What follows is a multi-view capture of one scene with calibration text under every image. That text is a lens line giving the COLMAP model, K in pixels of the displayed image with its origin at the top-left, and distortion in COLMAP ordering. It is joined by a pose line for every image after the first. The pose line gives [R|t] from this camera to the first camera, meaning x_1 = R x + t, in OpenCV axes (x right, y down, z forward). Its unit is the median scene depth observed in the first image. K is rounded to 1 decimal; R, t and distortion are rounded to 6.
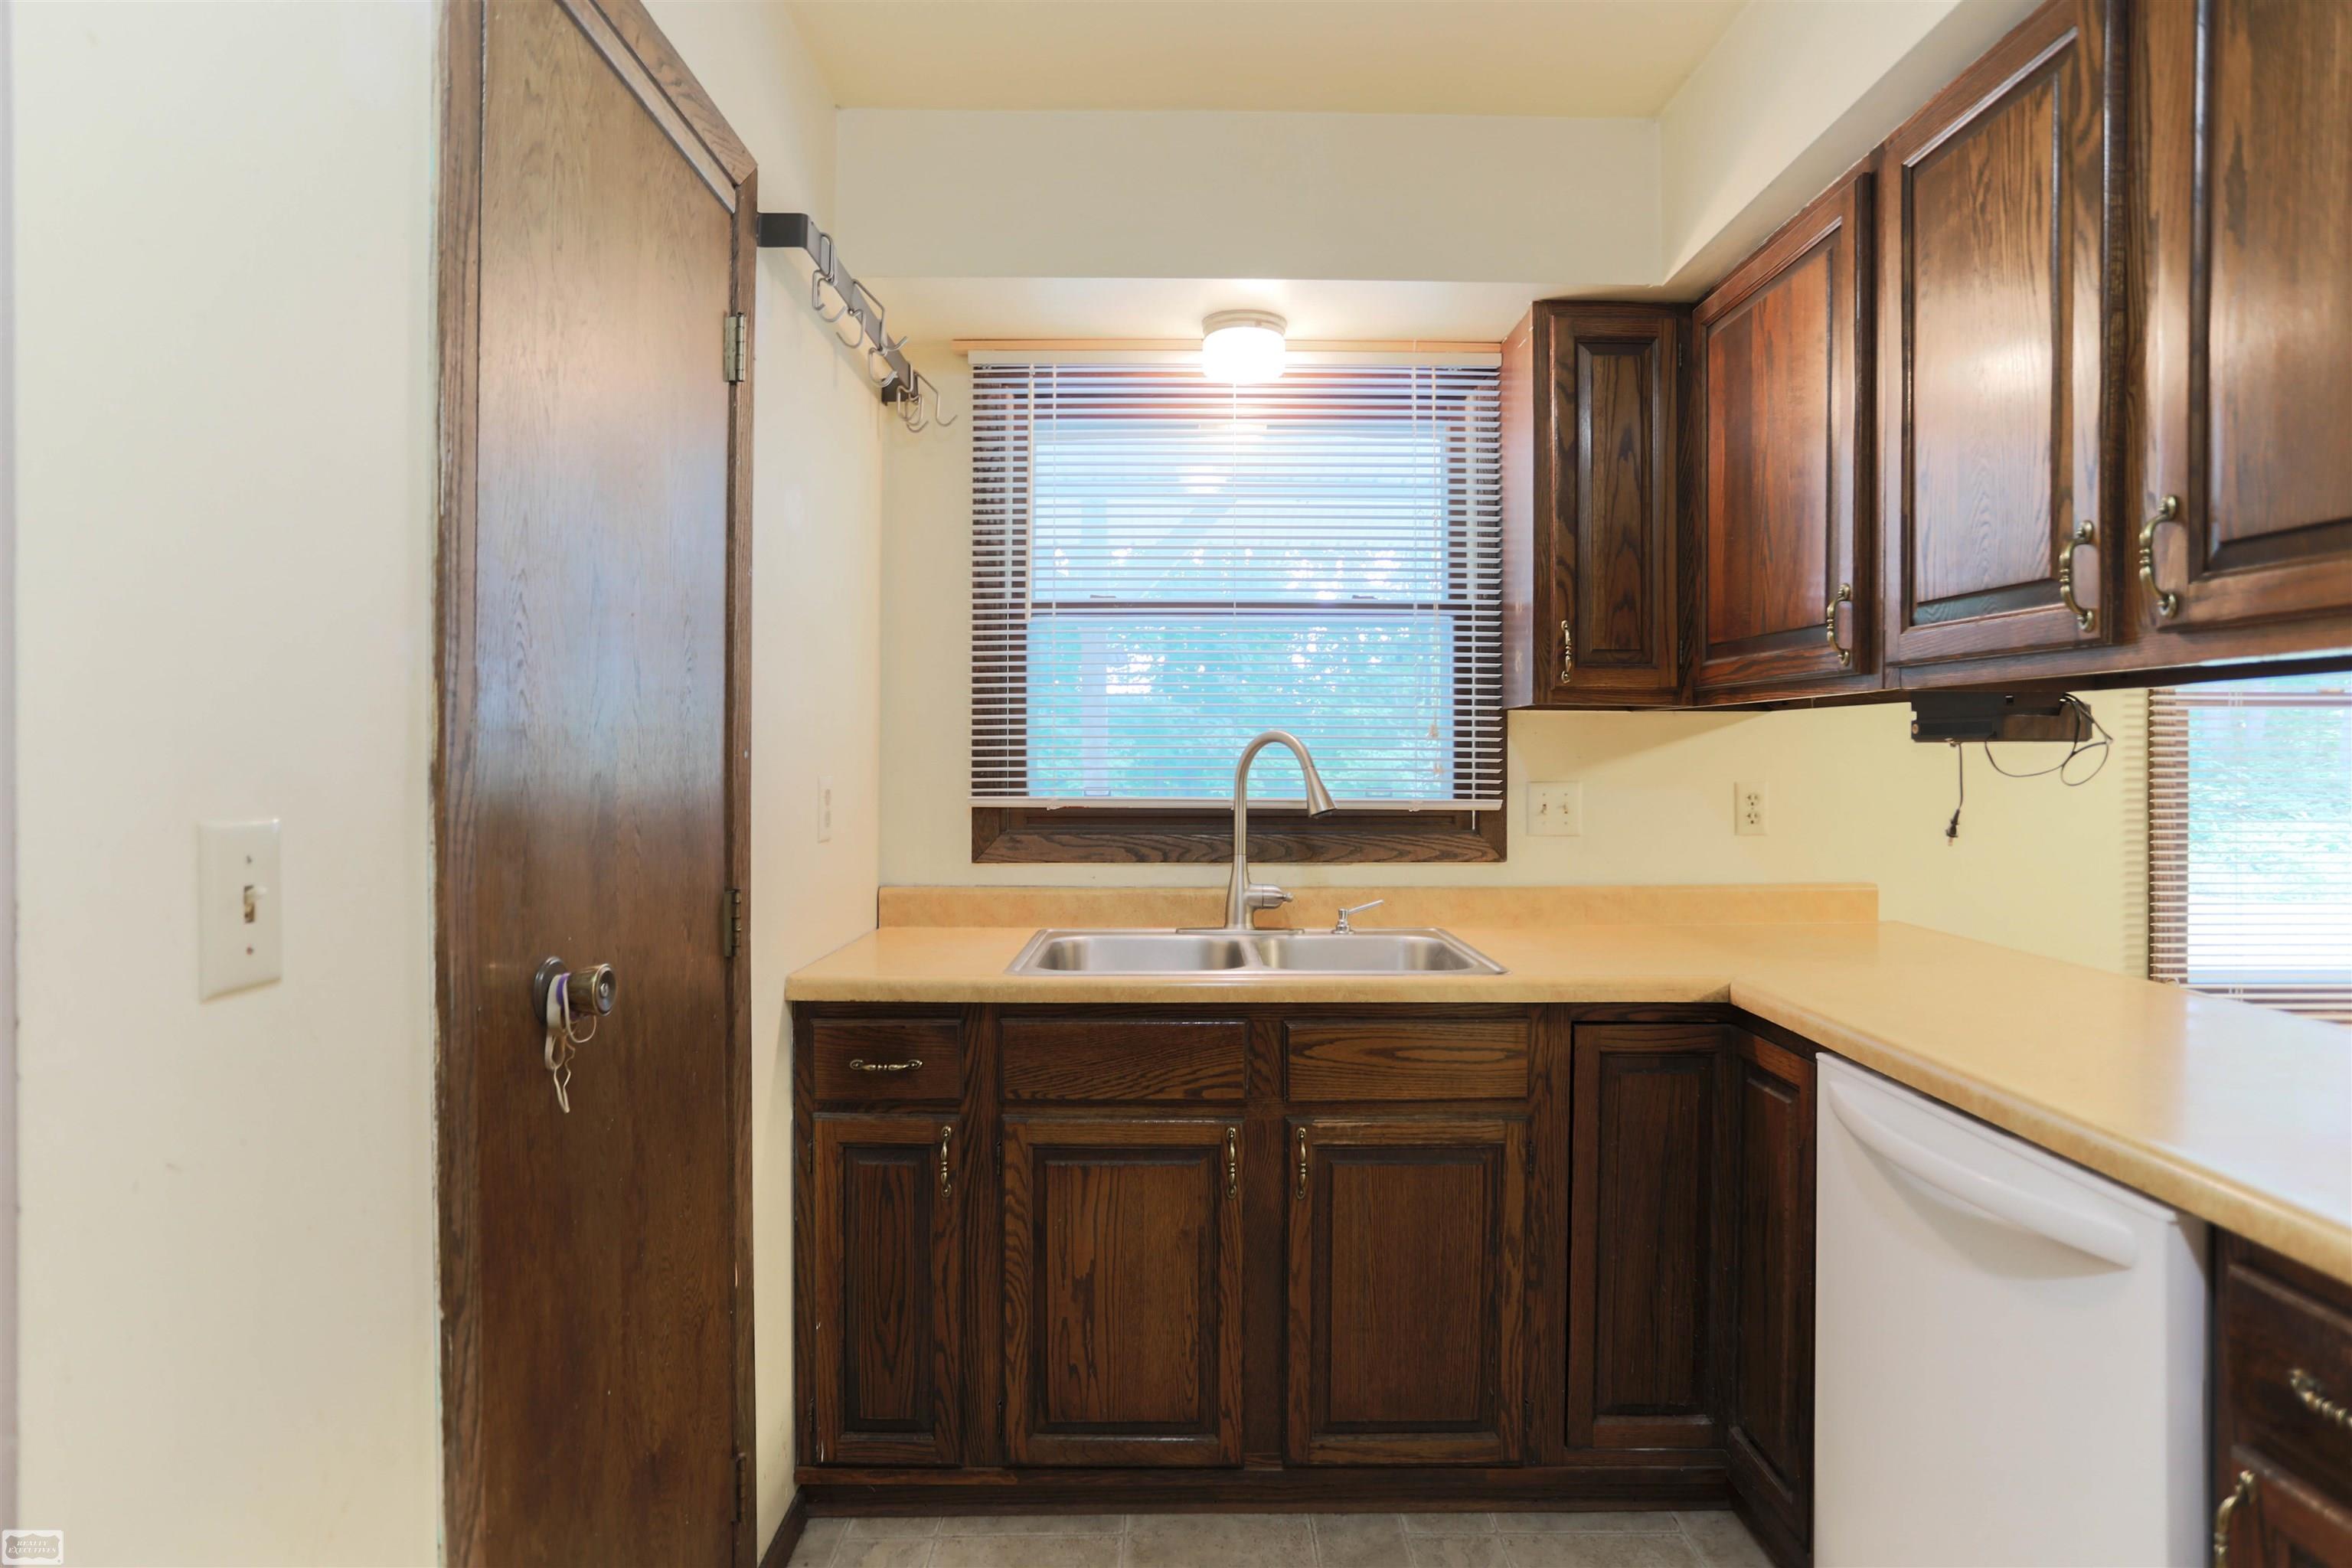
lens RADIAL K [[1202.0, 0, 1178.3], [0, 1202.0, 756.6], [0, 0, 1]] dist [-0.064288, 0.038800]
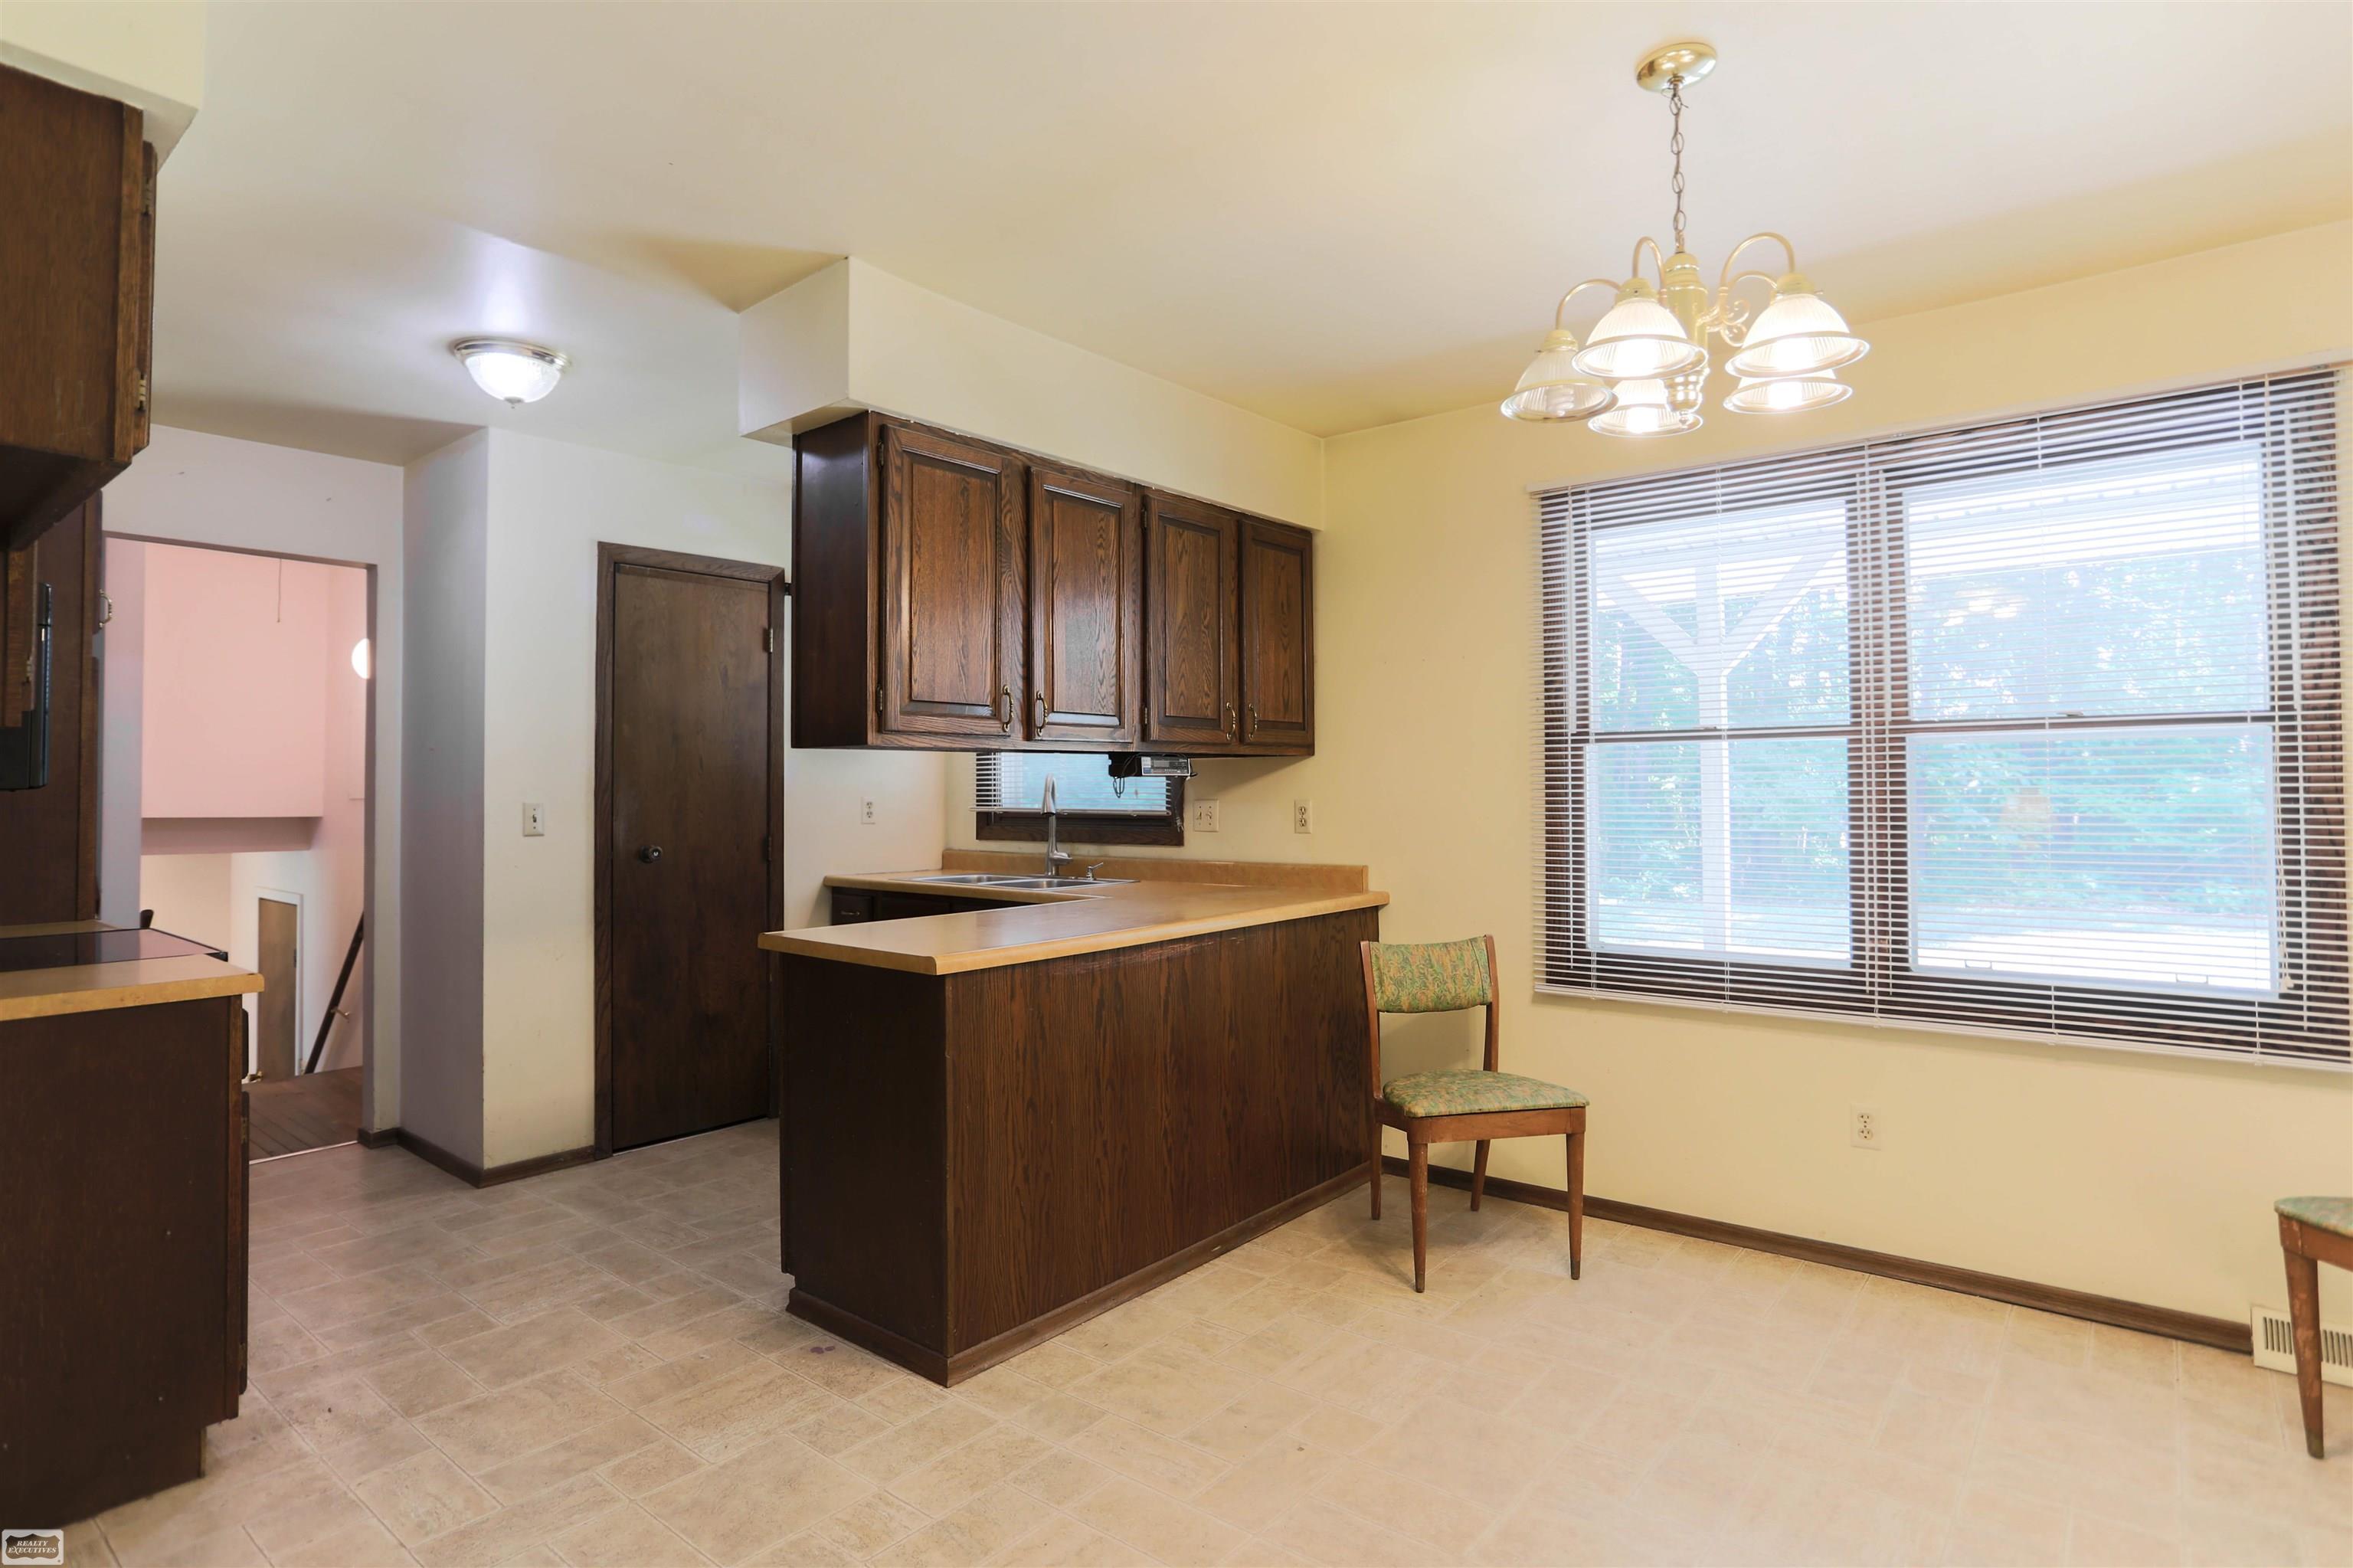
lens RADIAL K [[1219.7, 0, 1173.1], [0, 1219.7, 763.6], [0, 0, 1]] dist [-0.055071, 0.032974]
pose [[0.762138, -0.019042, -0.647134, 1.455766], [0.005269, 0.999717, -0.023212, 0.010256], [0.647393, 0.014282, 0.762023, -0.357017]]
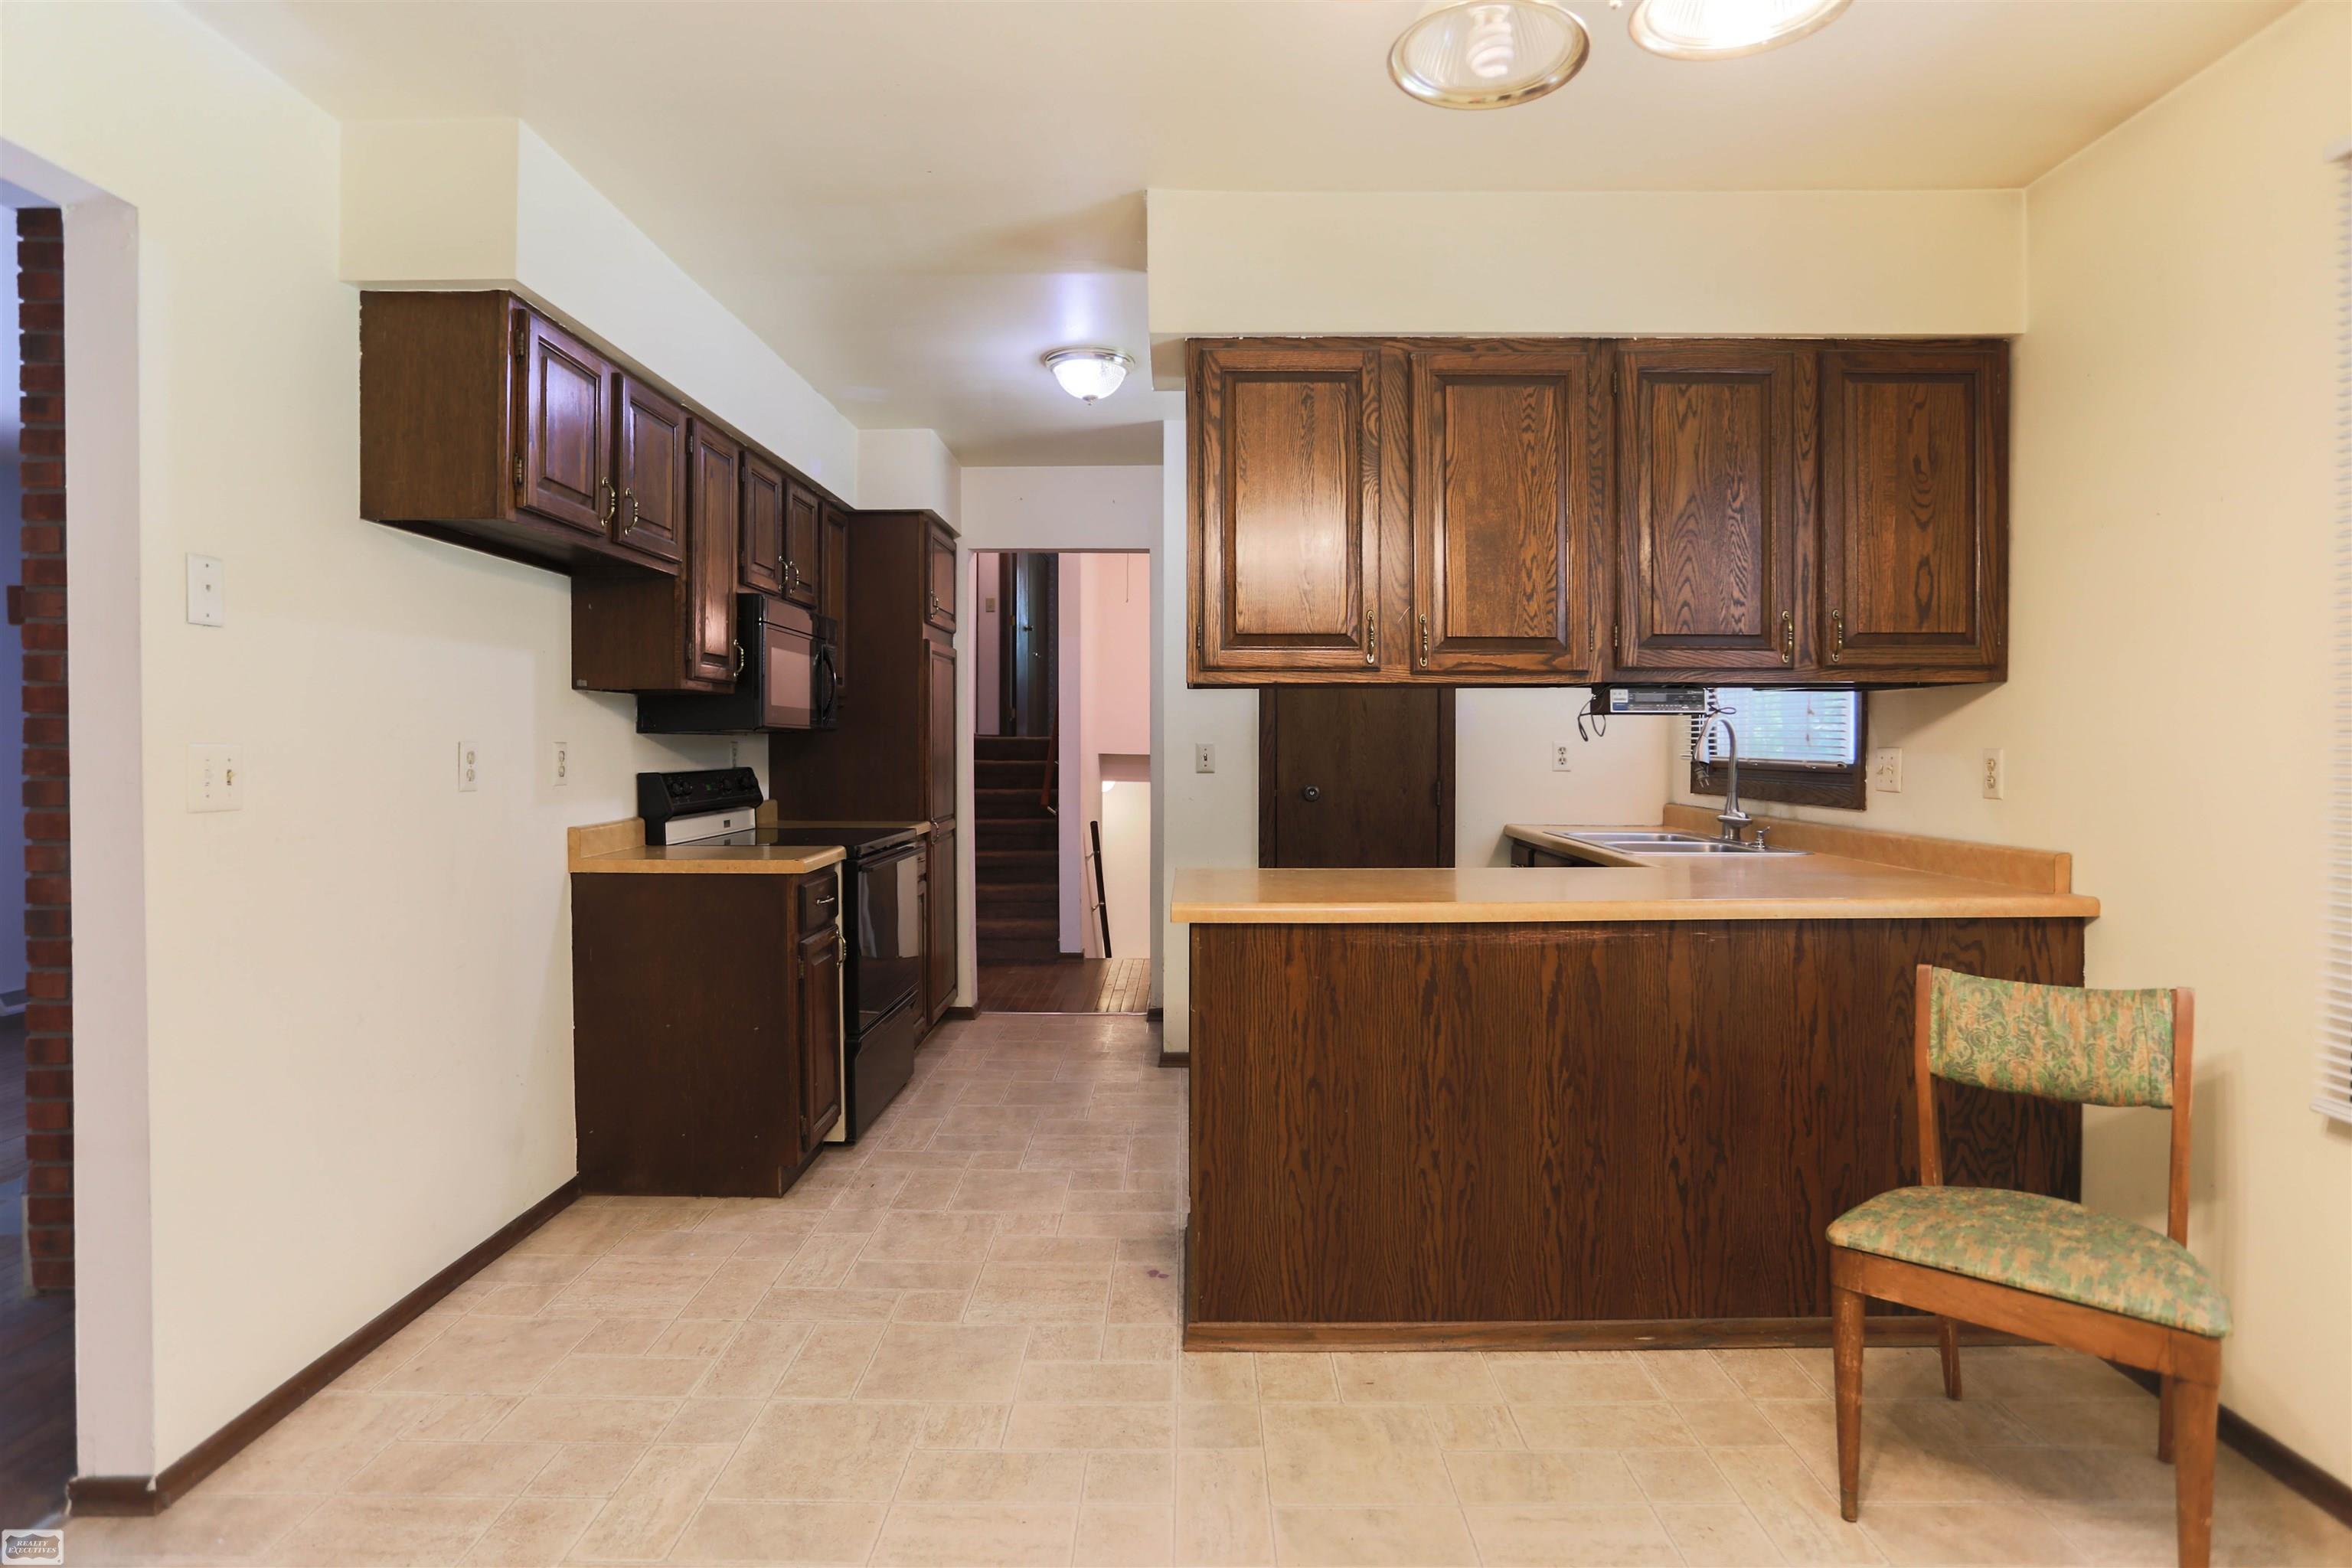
lens RADIAL K [[1202.0, 0, 1178.3], [0, 1202.0, 756.6], [0, 0, 1]] dist [-0.064288, 0.038800]
pose [[-0.019712, 0.011236, -0.999743, 1.599358], [-0.002697, 0.999933, 0.011292, 0.019453], [0.999802, 0.002918, -0.019681, 0.313061]]
